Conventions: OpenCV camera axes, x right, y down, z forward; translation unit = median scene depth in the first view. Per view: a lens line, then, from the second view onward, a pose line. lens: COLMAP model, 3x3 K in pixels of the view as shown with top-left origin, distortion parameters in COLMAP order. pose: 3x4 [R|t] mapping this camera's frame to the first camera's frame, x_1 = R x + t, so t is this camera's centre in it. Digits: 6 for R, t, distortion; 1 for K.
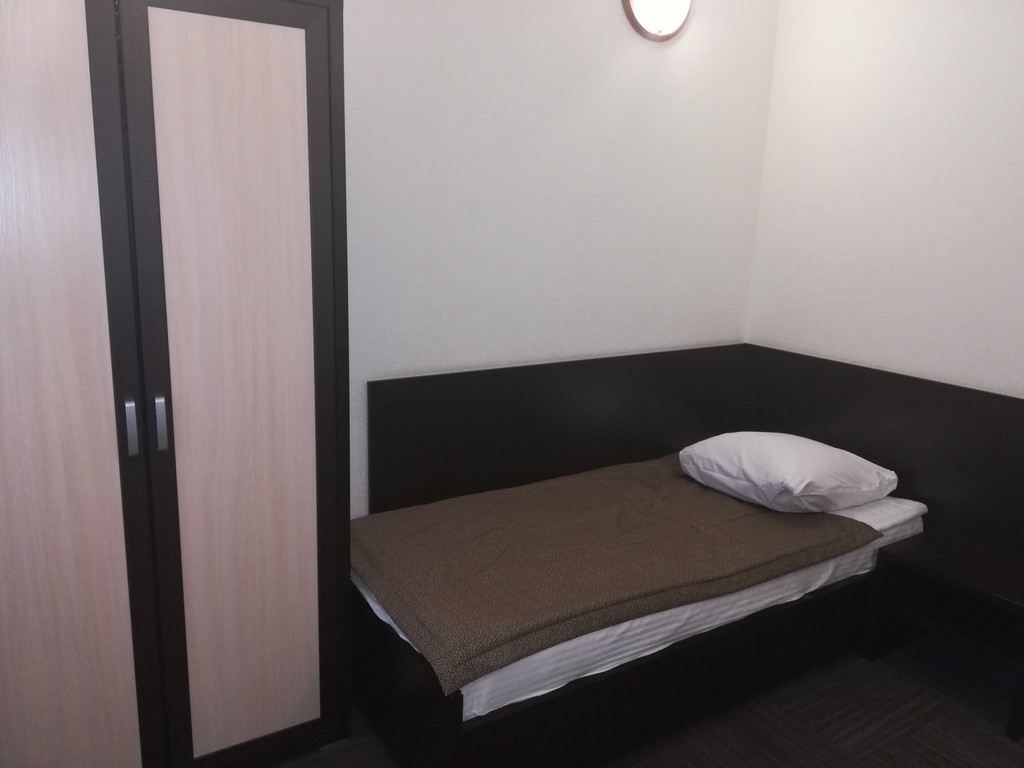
lens RADIAL K [[811.5, 0, 512.0], [0, 811.5, 384.0], [0, 0, 1]] dist [0.000158, -0.000417]
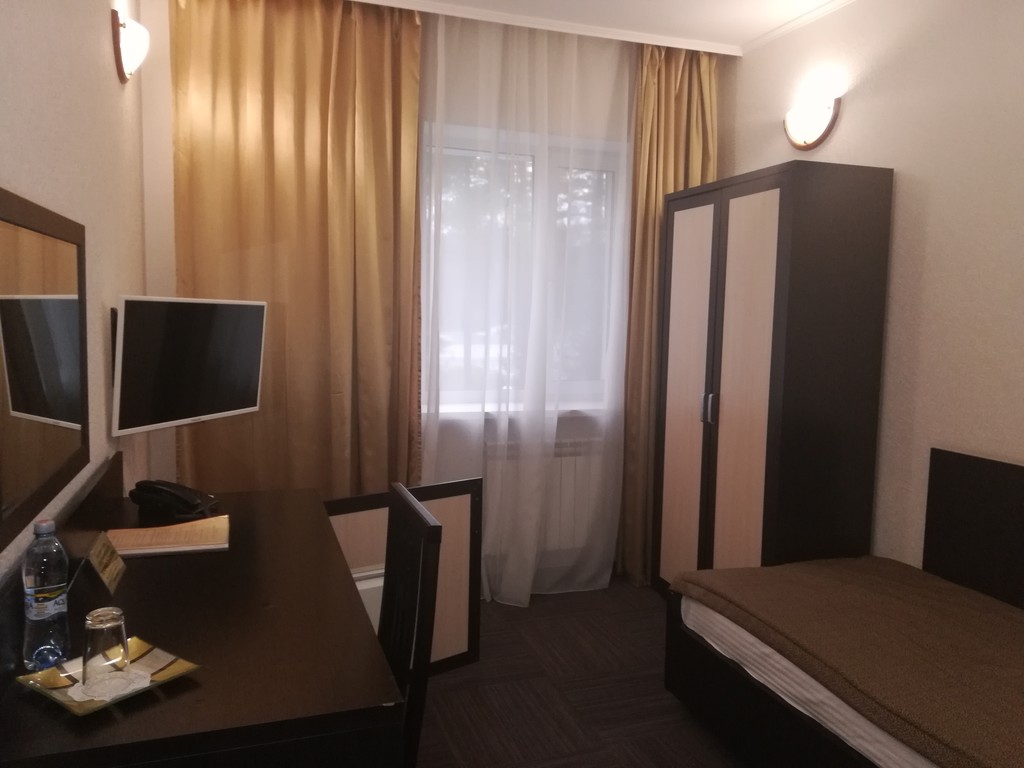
lens RADIAL K [[811.5, 0, 512.0], [0, 811.5, 384.0], [0, 0, 1]] dist [0.000158, -0.000417]
pose [[-0.264091, 0.053279, -0.963025, 1.267108], [-0.235219, 0.964767, 0.117879, -0.100645], [0.935376, 0.257653, -0.242255, 0.836285]]
